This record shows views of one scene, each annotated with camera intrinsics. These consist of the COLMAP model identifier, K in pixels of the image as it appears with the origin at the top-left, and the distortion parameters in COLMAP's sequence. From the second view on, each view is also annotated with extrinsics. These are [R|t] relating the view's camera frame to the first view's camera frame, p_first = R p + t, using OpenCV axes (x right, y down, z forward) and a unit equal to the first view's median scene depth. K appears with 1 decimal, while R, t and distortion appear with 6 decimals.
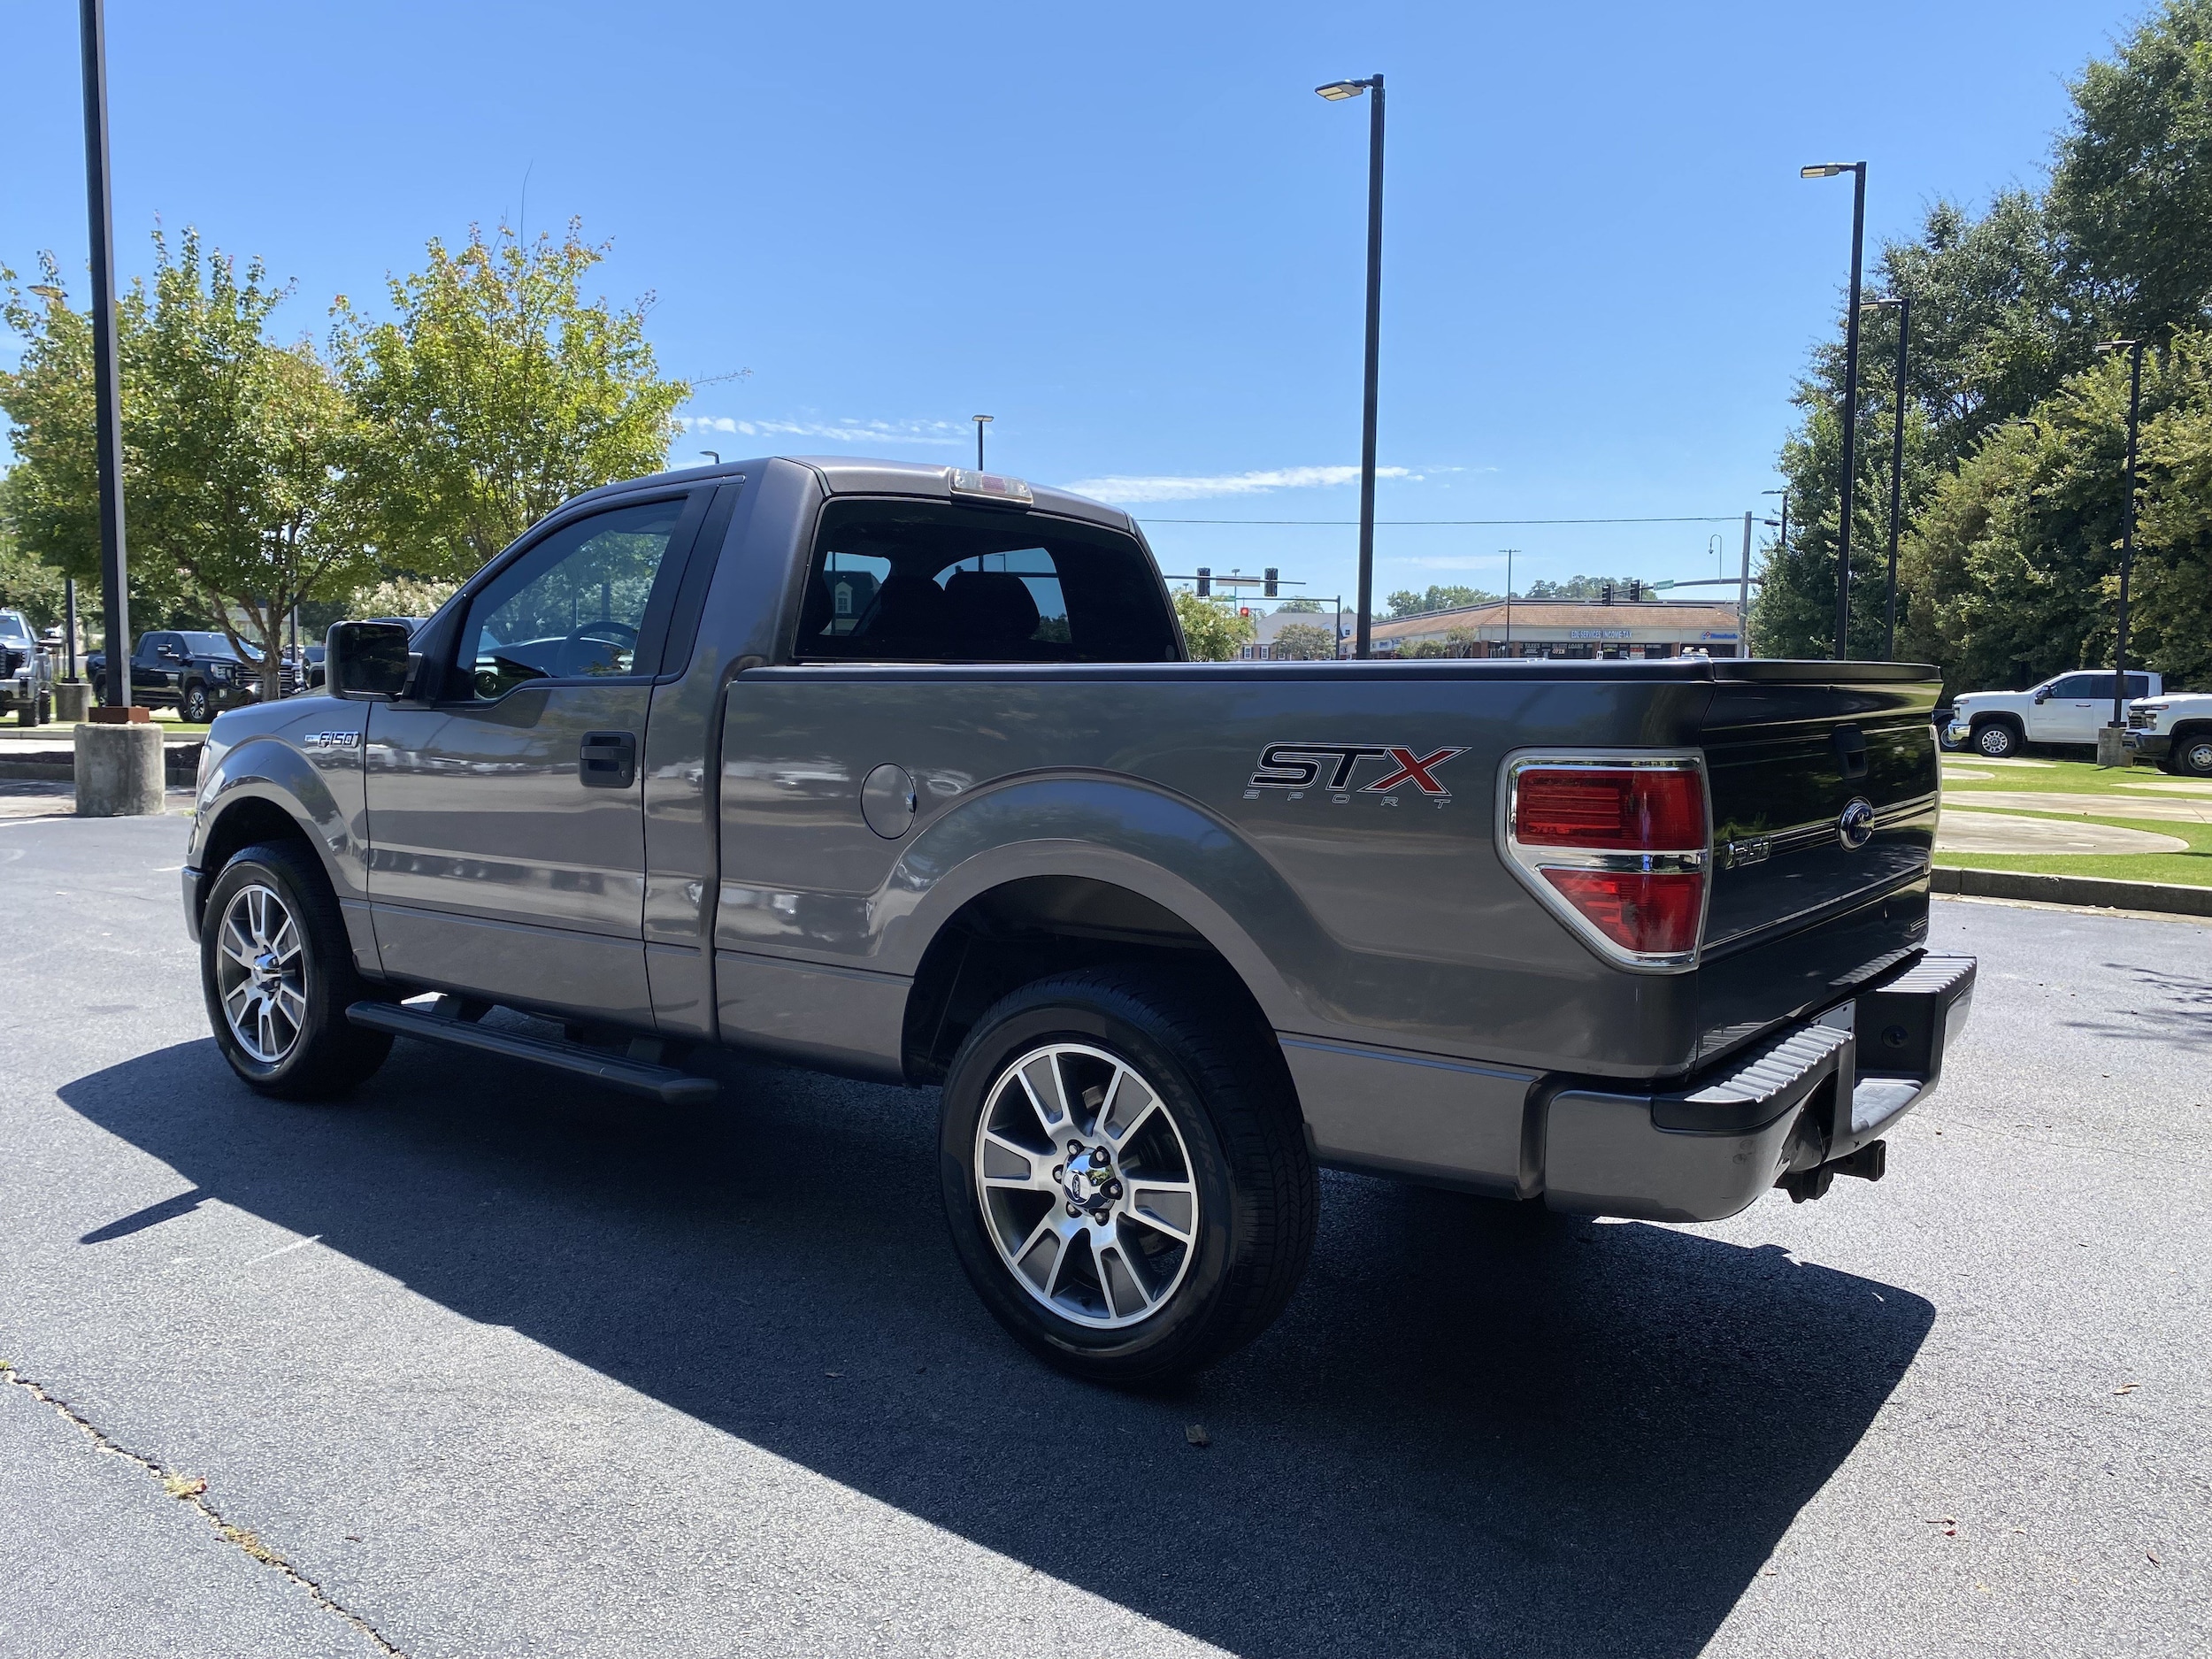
lens RADIAL K [[1689.0, 0, 1089.8], [0, 1689.0, 831.2], [0, 0, 1]] dist [0.023436, -0.004490]
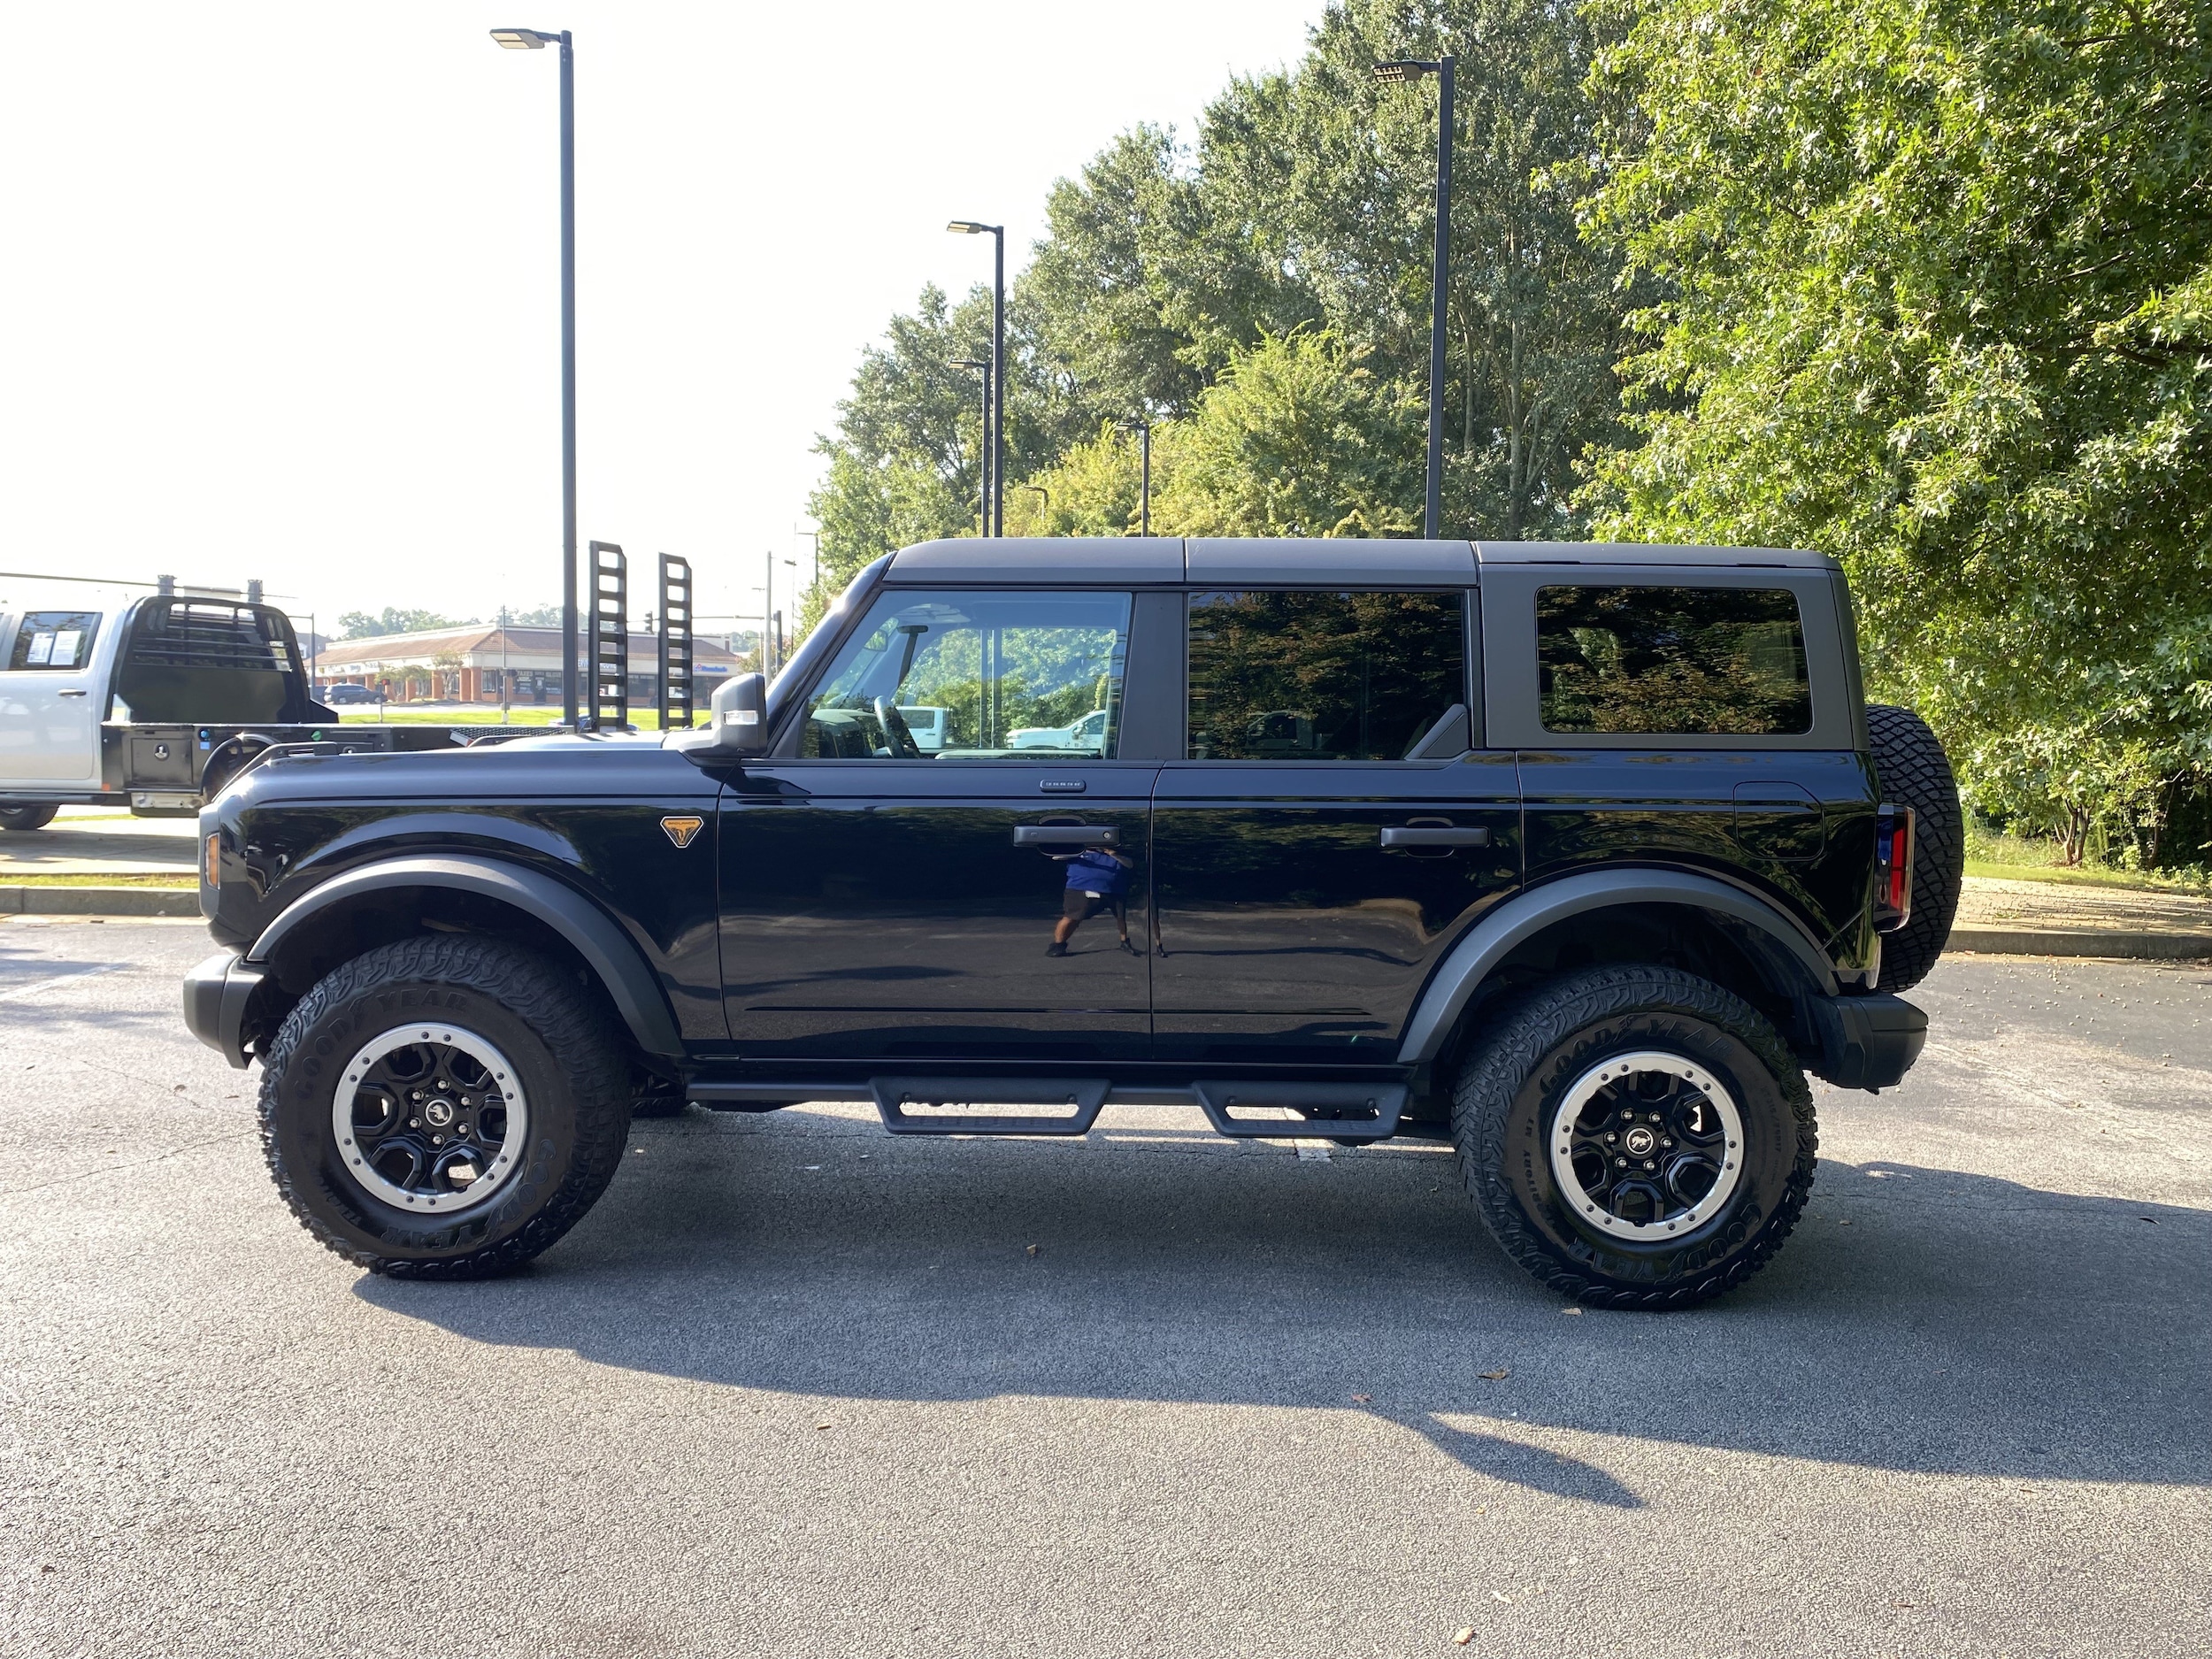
lens RADIAL K [[1685.6, 0, 1126.5], [0, 1685.6, 865.4], [0, 0, 1]] dist [0.017405, 0.005429]
pose [[0.815739, -0.044903, 0.576675, -0.117419], [0.042884, 0.998933, 0.017122, -0.016771], [-0.576829, 0.010763, 0.816794, 0.130279]]
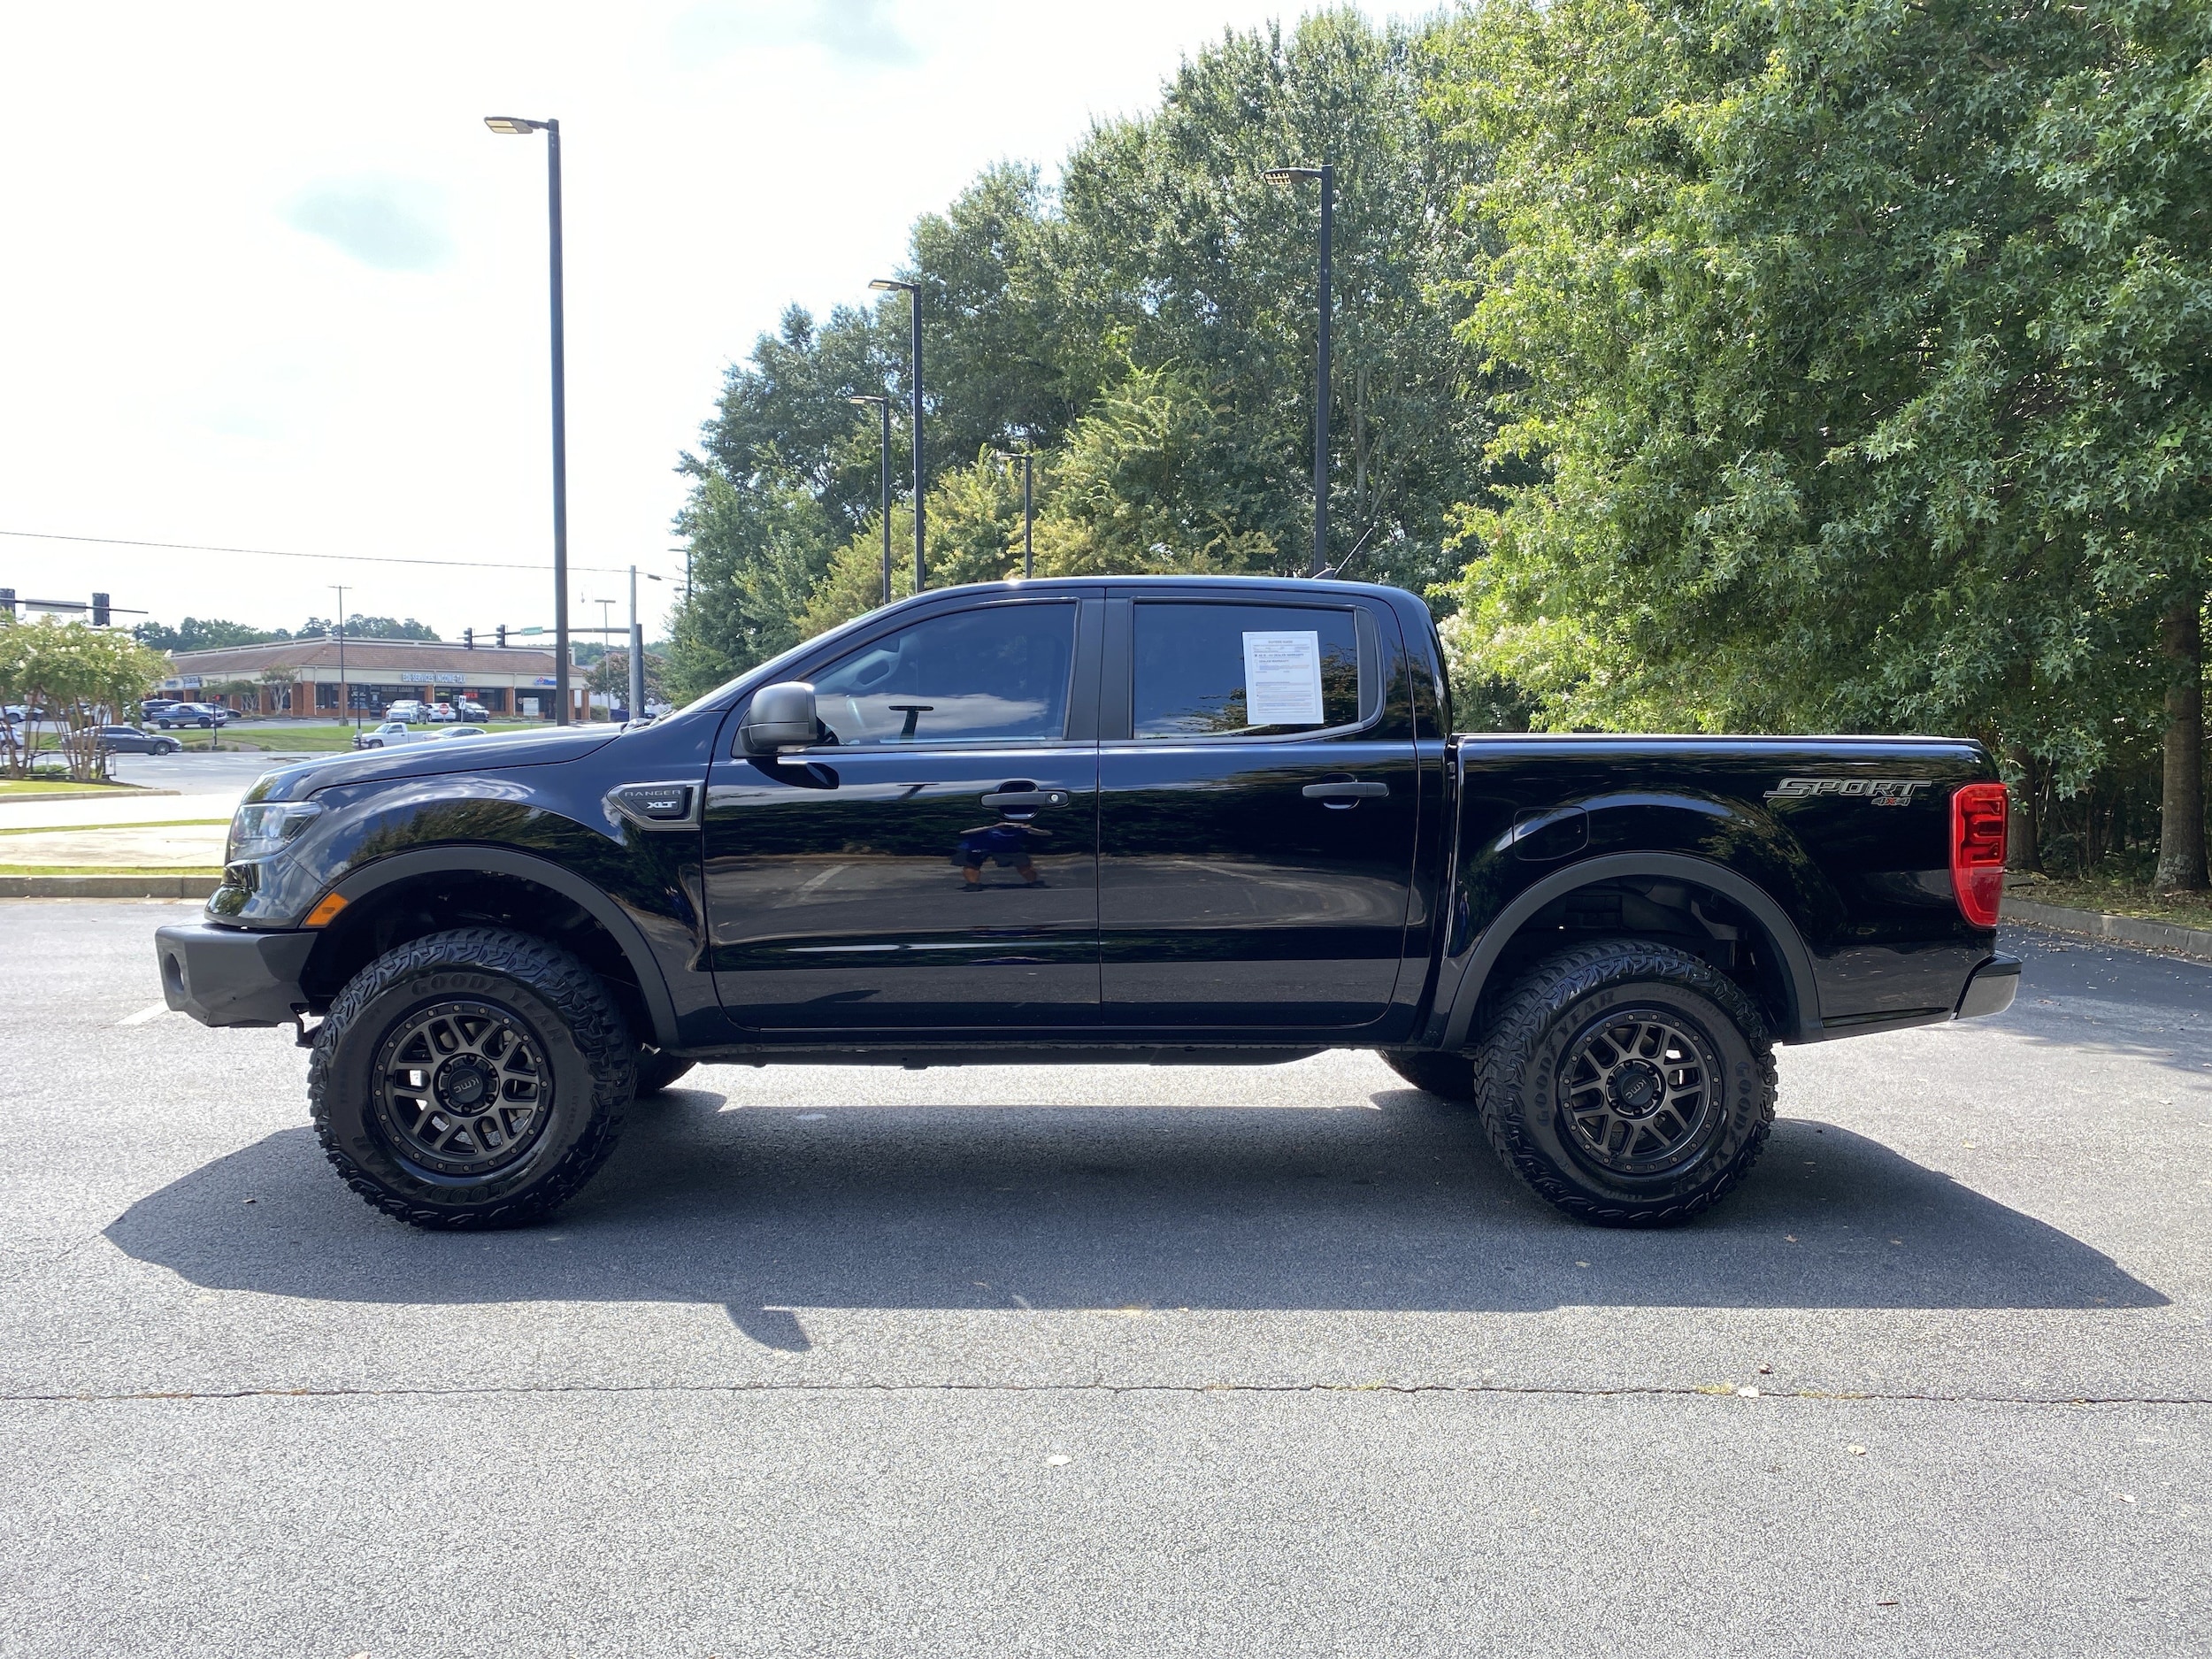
lens RADIAL K [[1702.5, 0, 1139.6], [0, 1702.5, 854.5], [0, 0, 1]] dist [0.014933, 0.007029]
pose [[0.750474, -0.047406, 0.659198, -0.258019], [0.055940, 0.998401, 0.008114, -0.008156], [-0.658529, 0.030786, 0.751926, 0.046585]]
